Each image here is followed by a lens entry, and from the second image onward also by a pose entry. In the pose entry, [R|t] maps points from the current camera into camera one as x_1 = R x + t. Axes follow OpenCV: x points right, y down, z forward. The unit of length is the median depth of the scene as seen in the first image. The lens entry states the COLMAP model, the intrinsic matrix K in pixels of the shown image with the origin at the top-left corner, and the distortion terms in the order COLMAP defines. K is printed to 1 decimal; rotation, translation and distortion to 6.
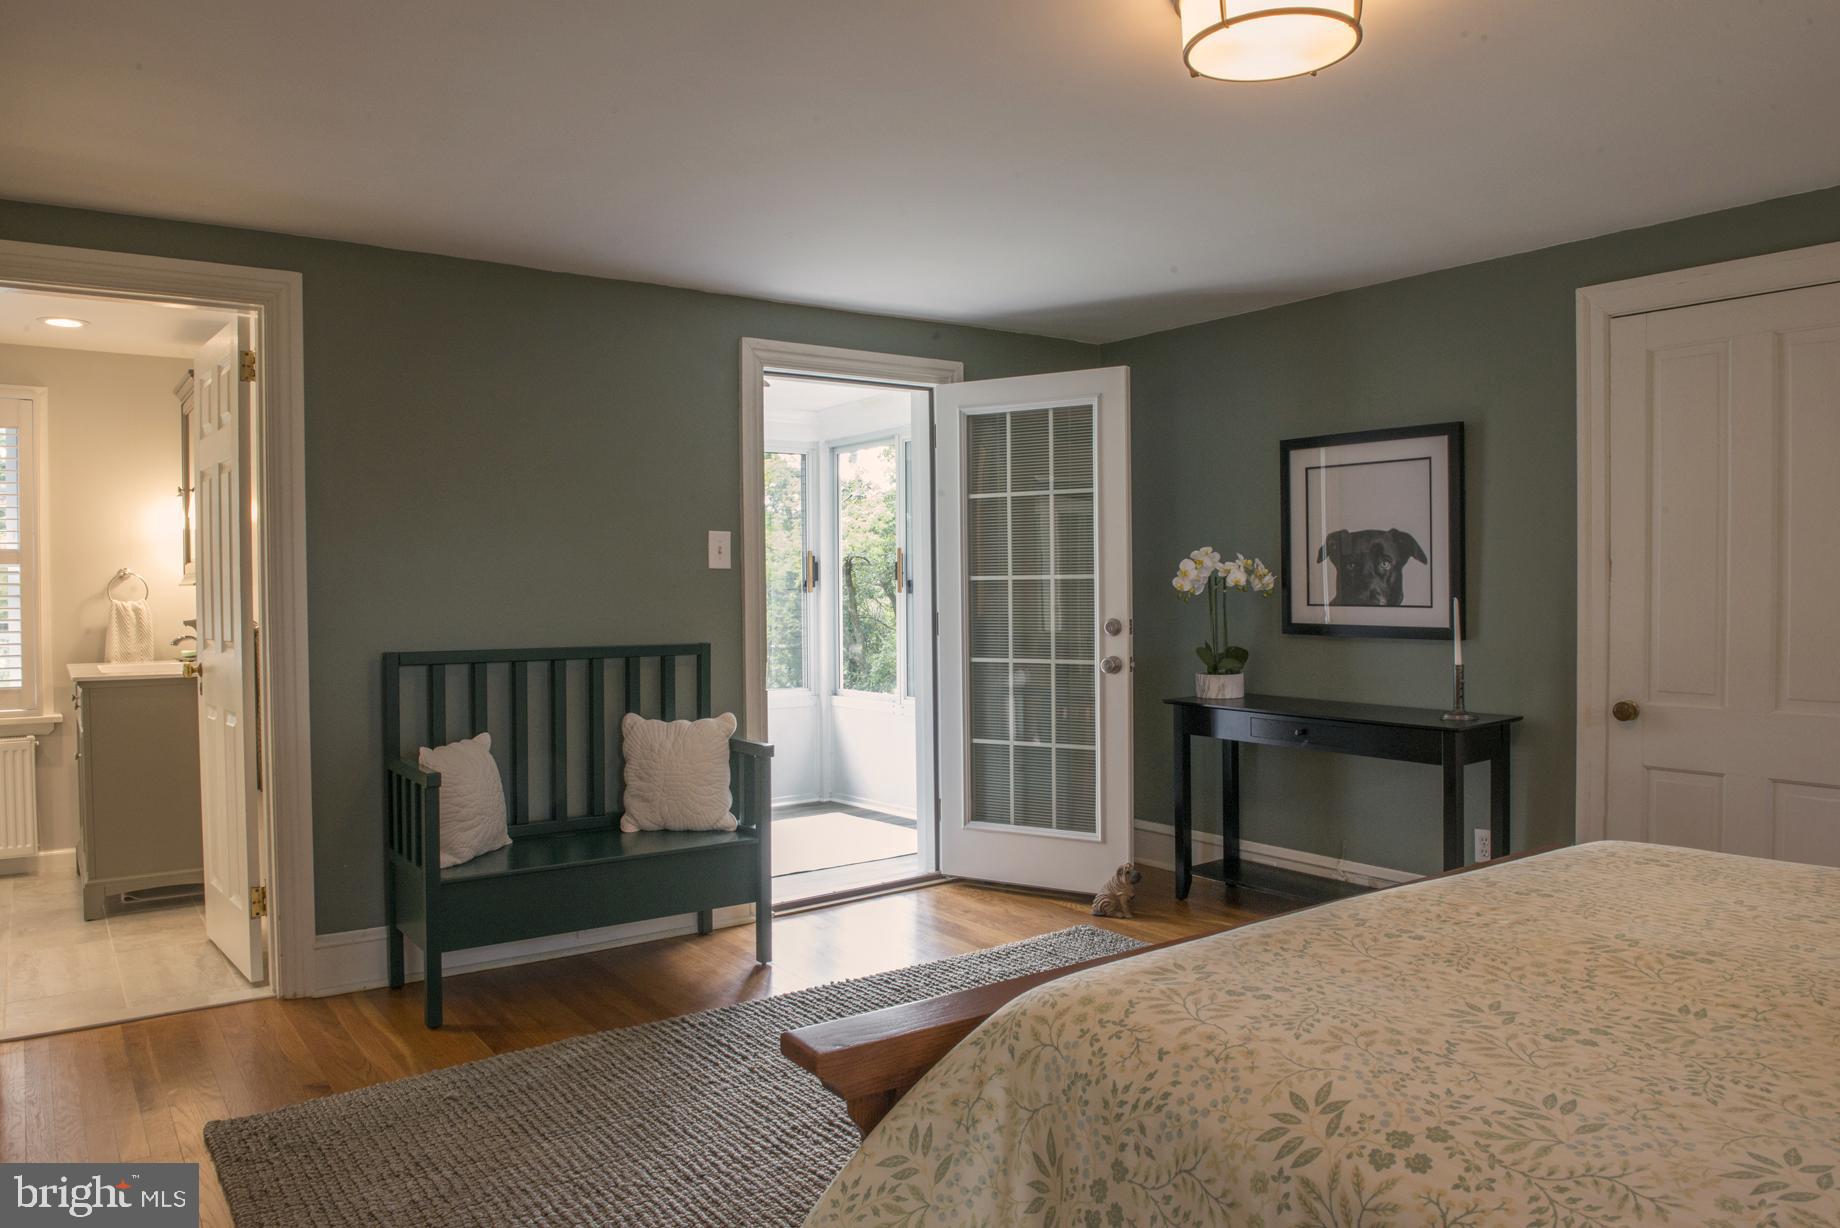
lens RADIAL K [[1255.3, 0, 920.3], [0, 1255.3, 606.3], [0, 0, 1]] dist [-0.047553, -0.011458]
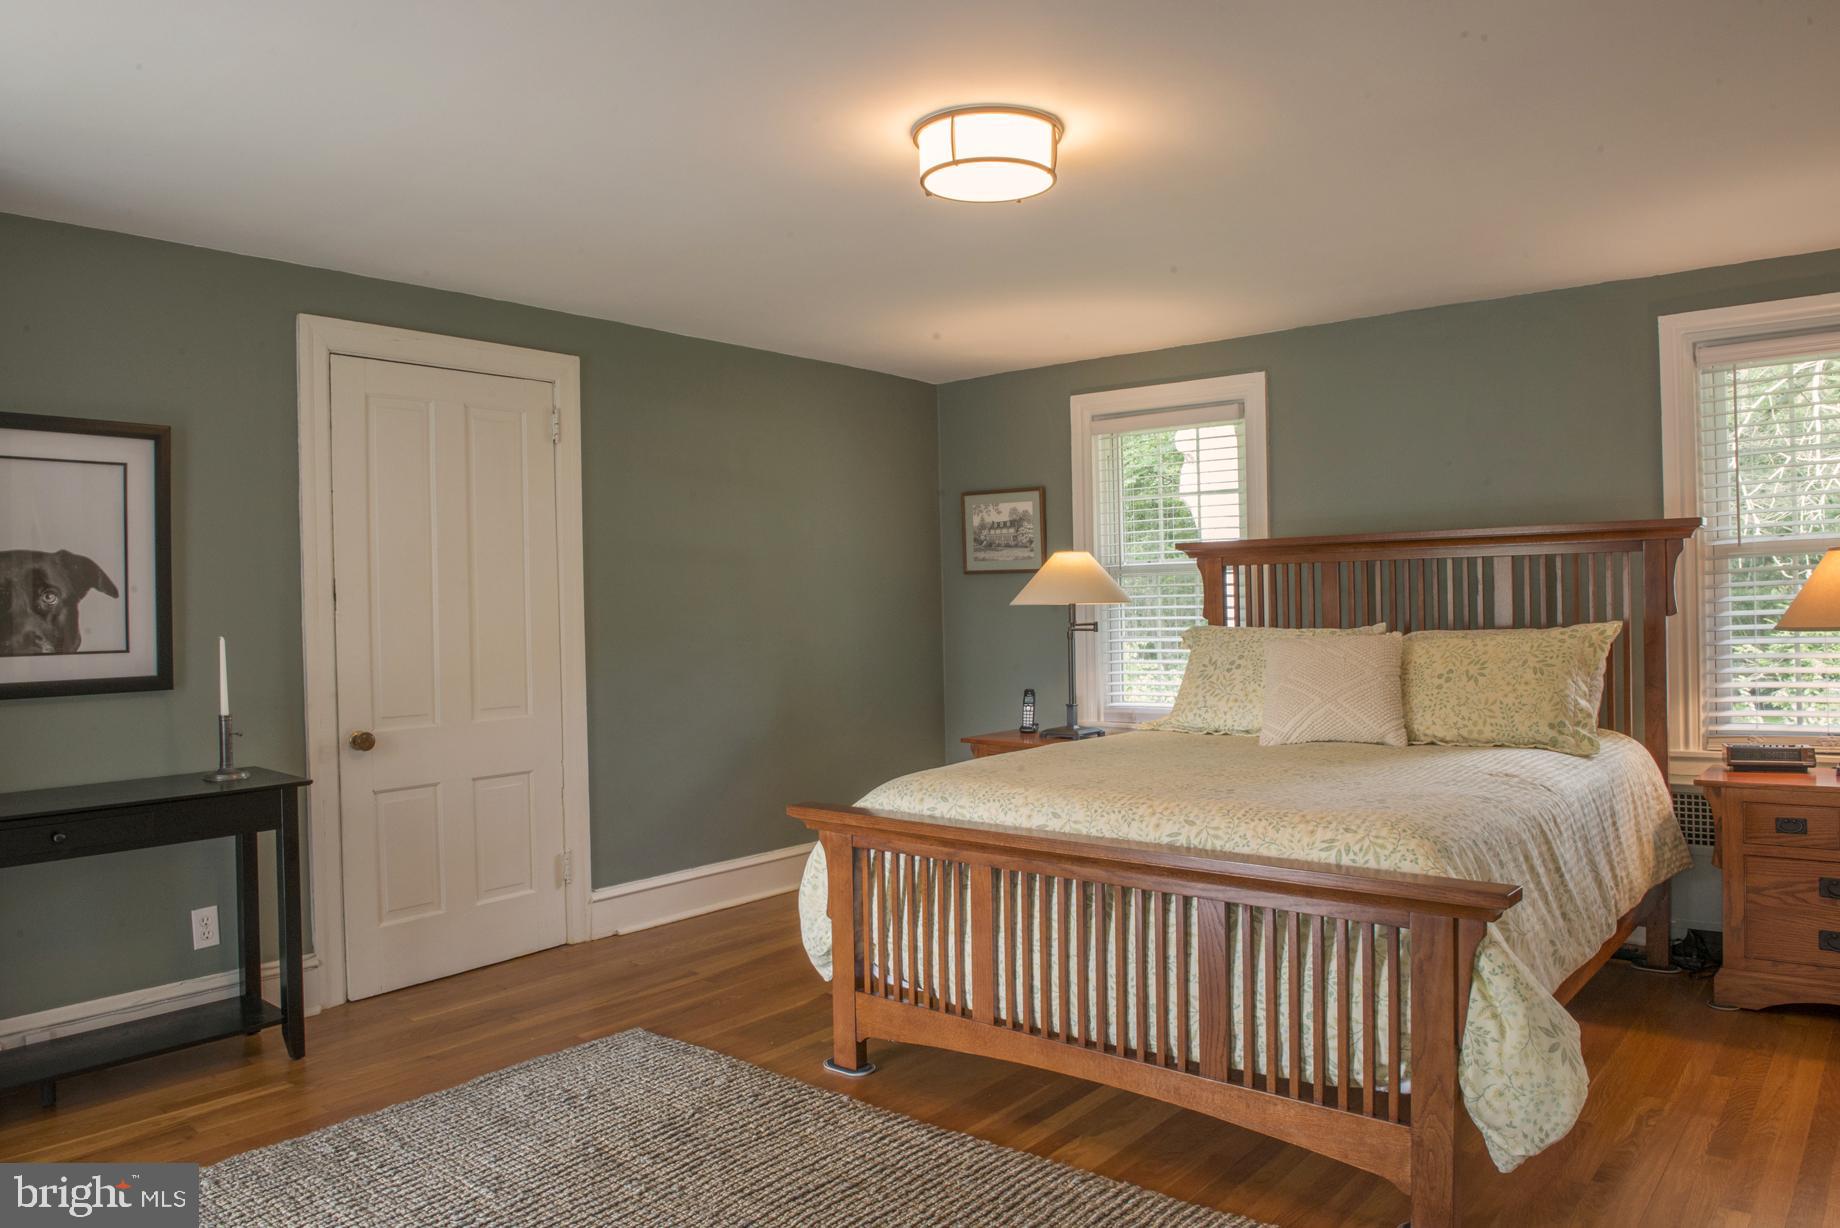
lens RADIAL K [[1255.3, 0, 916.7], [0, 1255.3, 612.1], [0, 0, 1]] dist [-0.047553, -0.011458]
pose [[-0.249434, -0.000213, 0.968392, -0.470432], [0.036408, 0.999291, 0.009597, -0.013602], [-0.967707, 0.037651, -0.249249, 0.695486]]
